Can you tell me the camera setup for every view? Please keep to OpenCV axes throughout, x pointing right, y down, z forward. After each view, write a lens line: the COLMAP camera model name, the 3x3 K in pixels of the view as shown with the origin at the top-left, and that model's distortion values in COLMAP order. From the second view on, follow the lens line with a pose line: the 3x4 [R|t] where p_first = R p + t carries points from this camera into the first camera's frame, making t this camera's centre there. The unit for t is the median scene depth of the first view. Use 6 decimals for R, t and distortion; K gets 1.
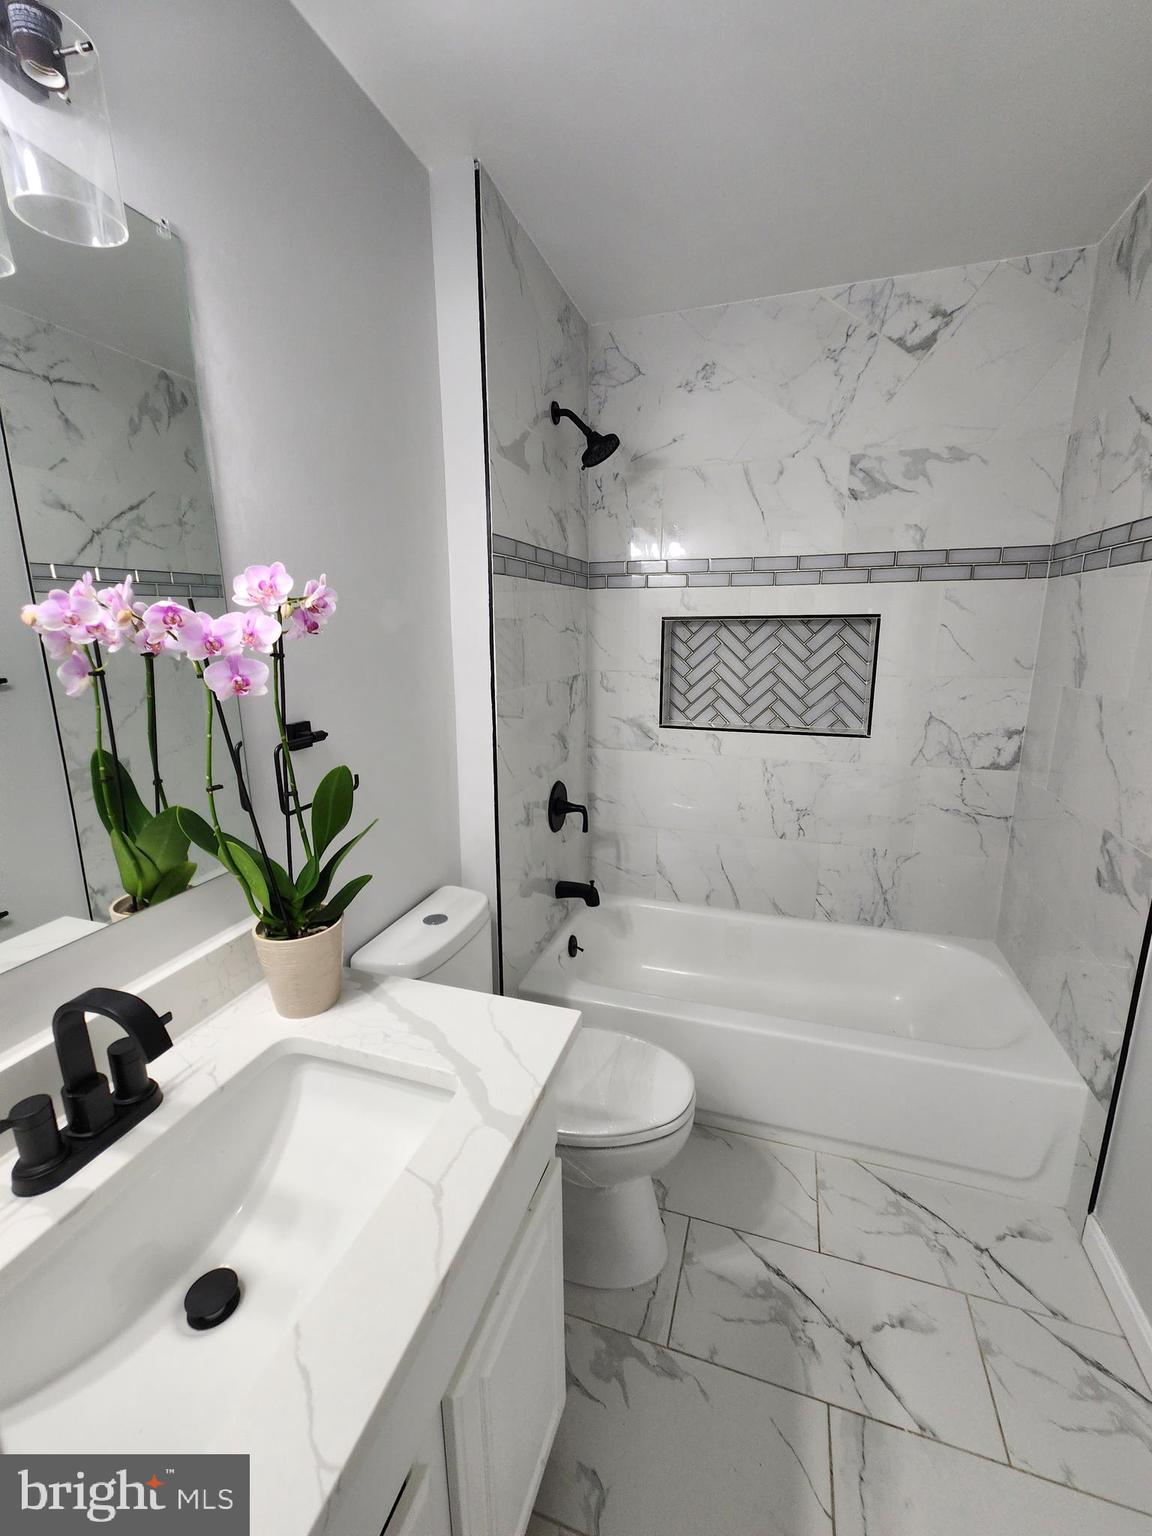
lens RADIAL K [[631.1, 0, 578.6], [0, 631.1, 767.6], [0, 0, 1]] dist [-0.003207, 0.000985]
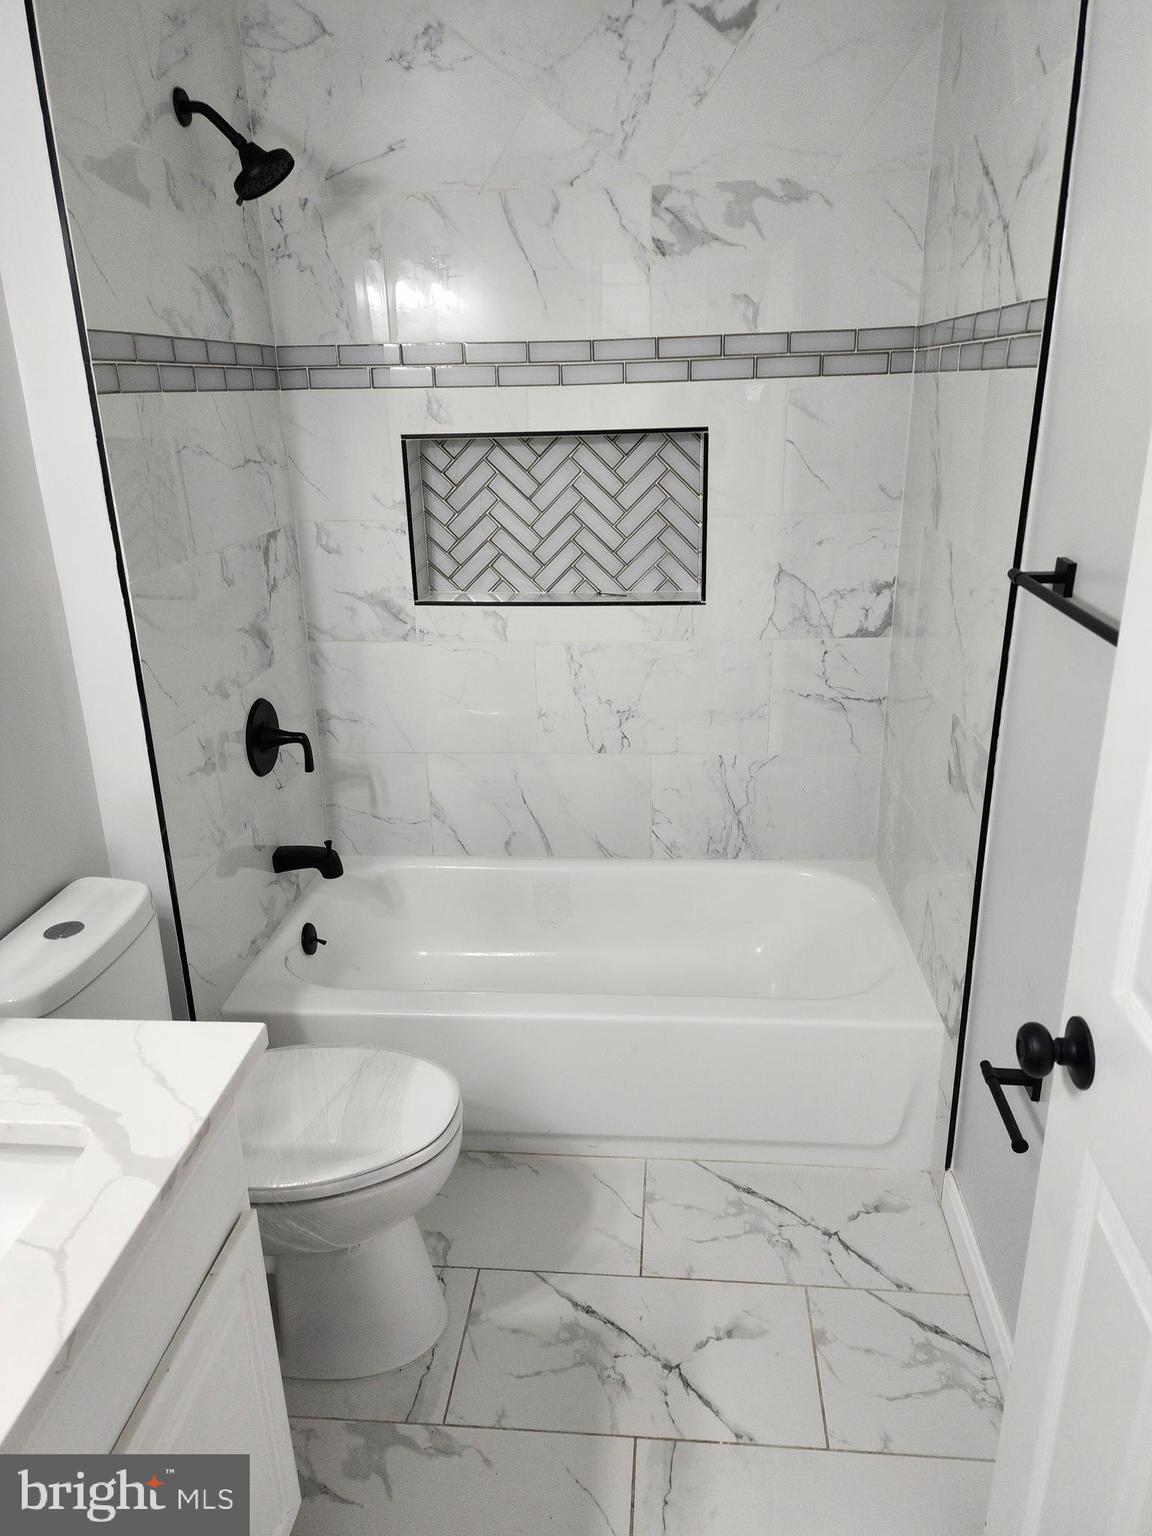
lens RADIAL K [[1019.0, 0, 579.7], [0, 1019.0, 749.9], [0, 0, 1]] dist [0.069572, -0.059646]
pose [[0.972910, -0.091173, 0.212447, 0.070759], [0.067473, 0.990924, 0.116266, -0.032196], [-0.221119, -0.098782, 0.970231, -0.136374]]
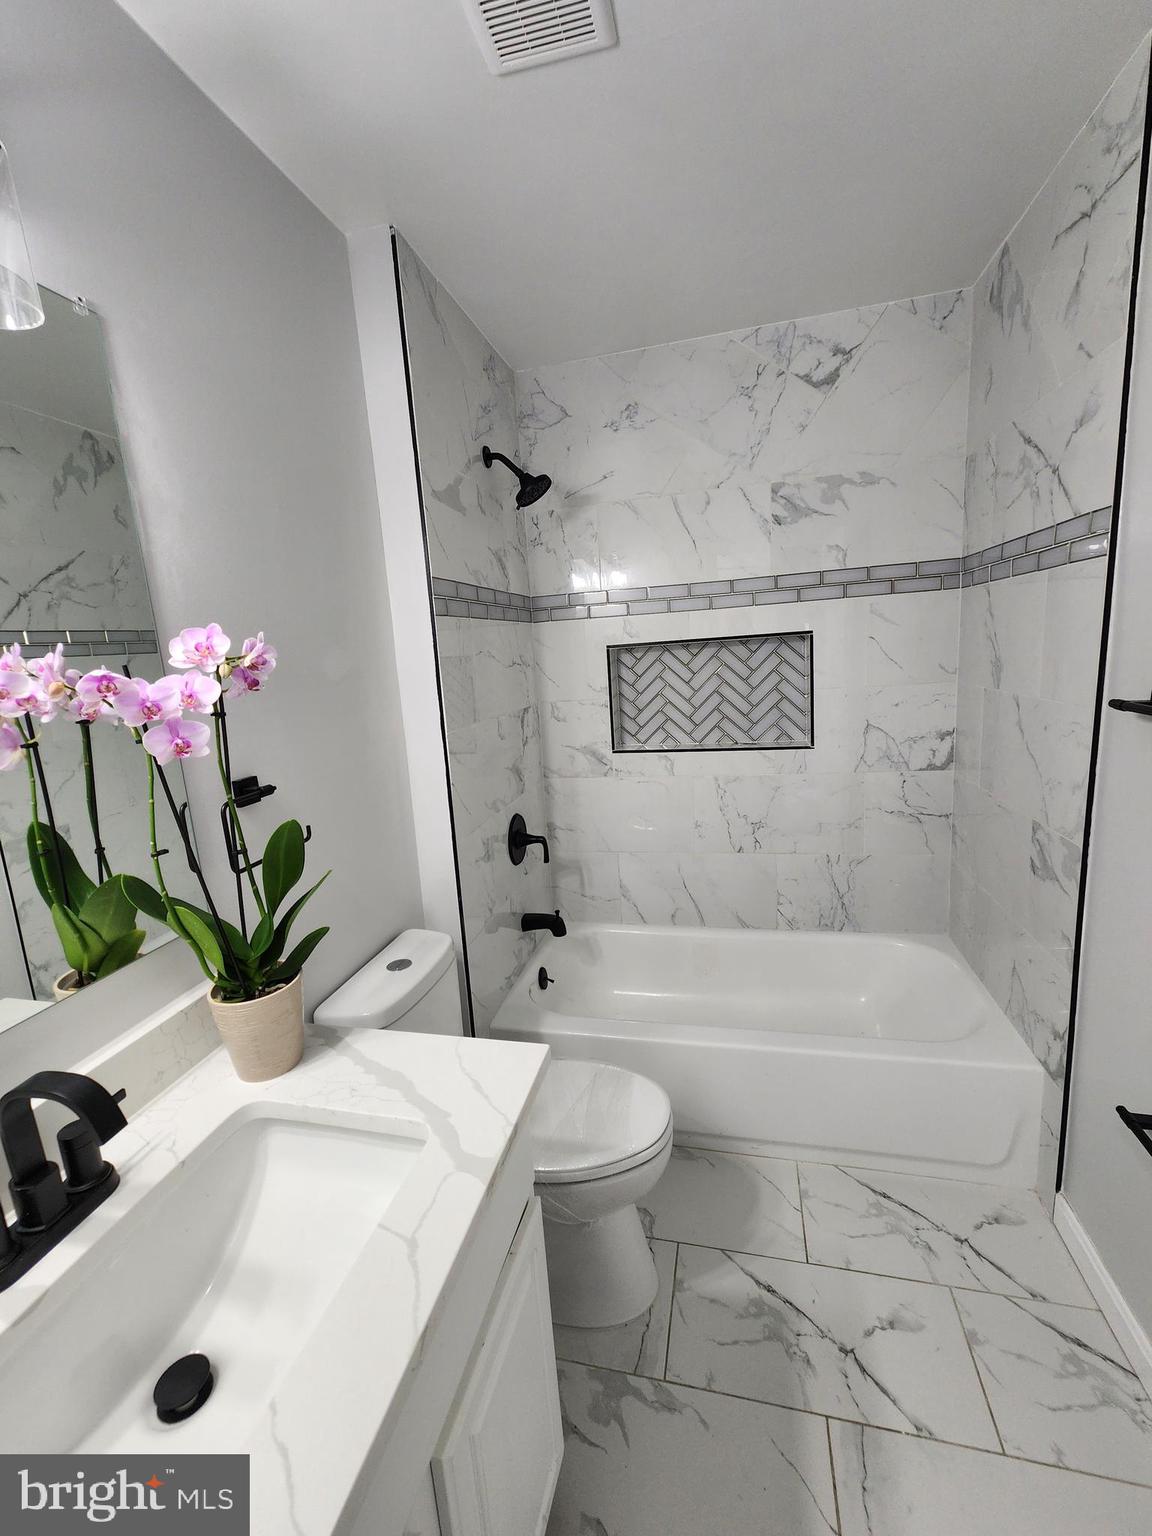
lens RADIAL K [[631.1, 0, 579.1], [0, 631.1, 767.1], [0, 0, 1]] dist [-0.003207, 0.000985]
pose [[0.995223, -0.073519, 0.064241, 0.009722], [0.076195, 0.996281, -0.040243, -0.005265], [-0.061044, 0.044946, 0.997123, -0.012954]]
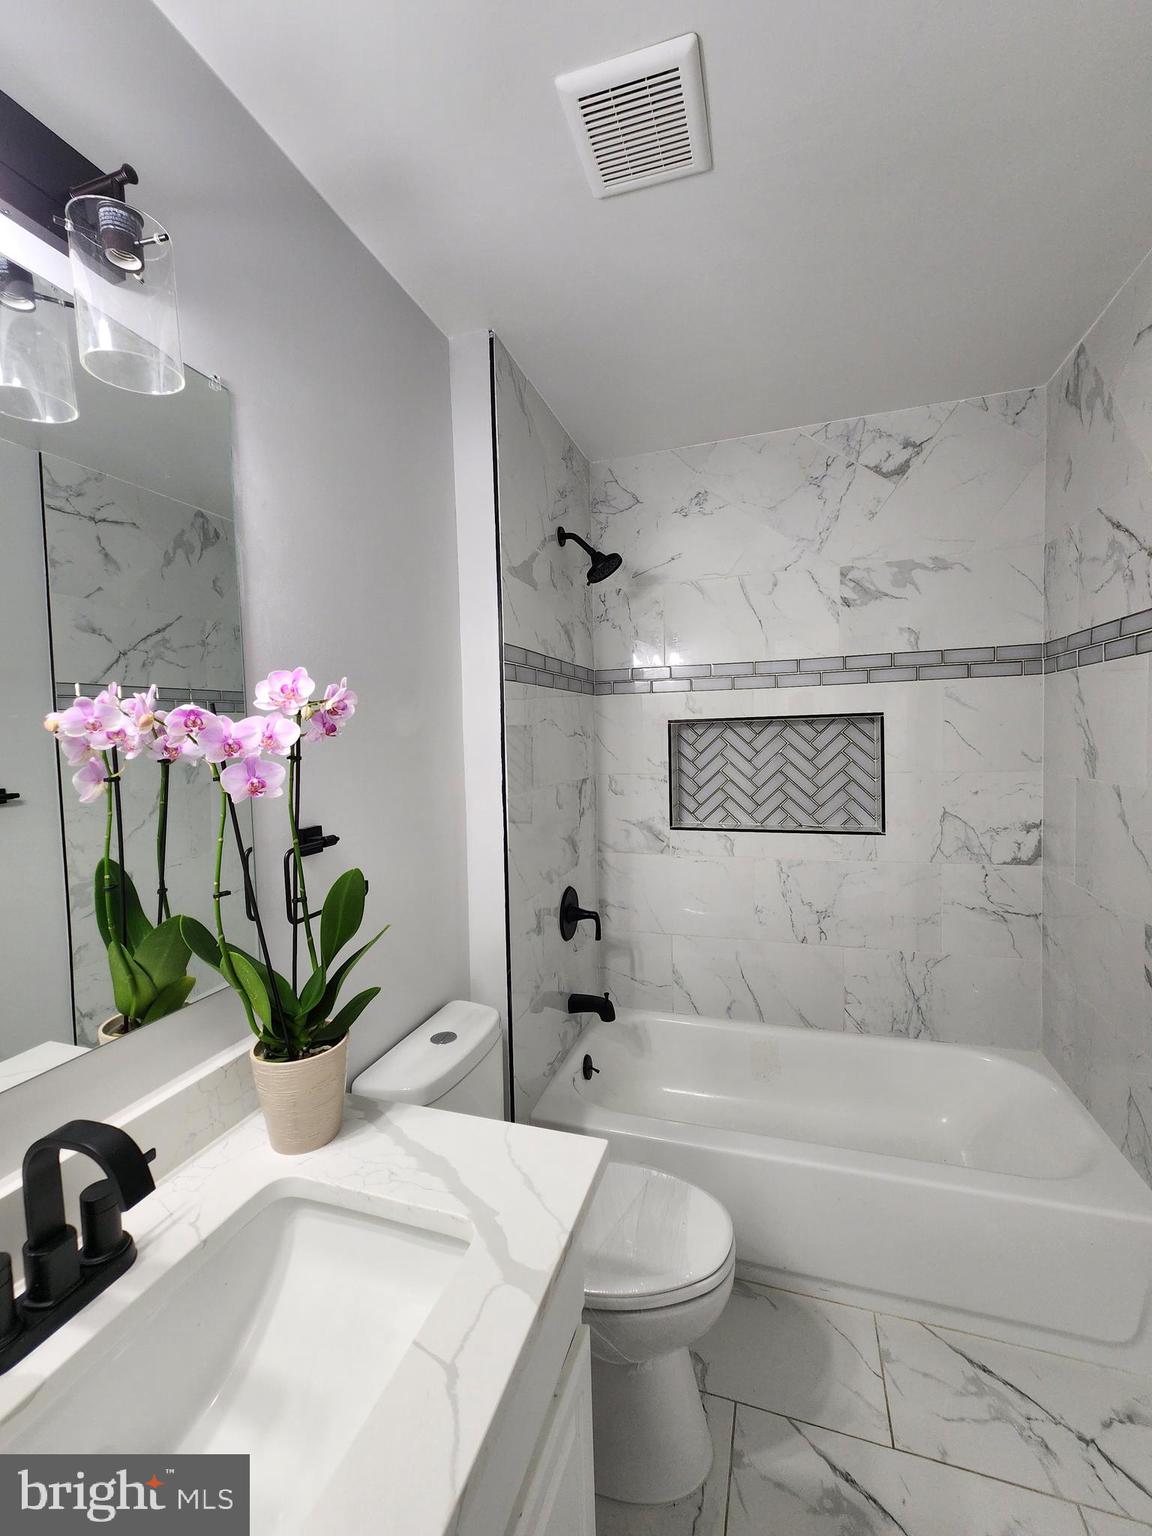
lens RADIAL K [[631.1, 0, 578.9], [0, 631.1, 766.0], [0, 0, 1]] dist [-0.003207, 0.000985]
pose [[0.999760, -0.021528, -0.004049, -0.011069], [0.020513, 0.984933, -0.171715, 0.007120], [0.007685, 0.171590, 0.985138, 0.010423]]
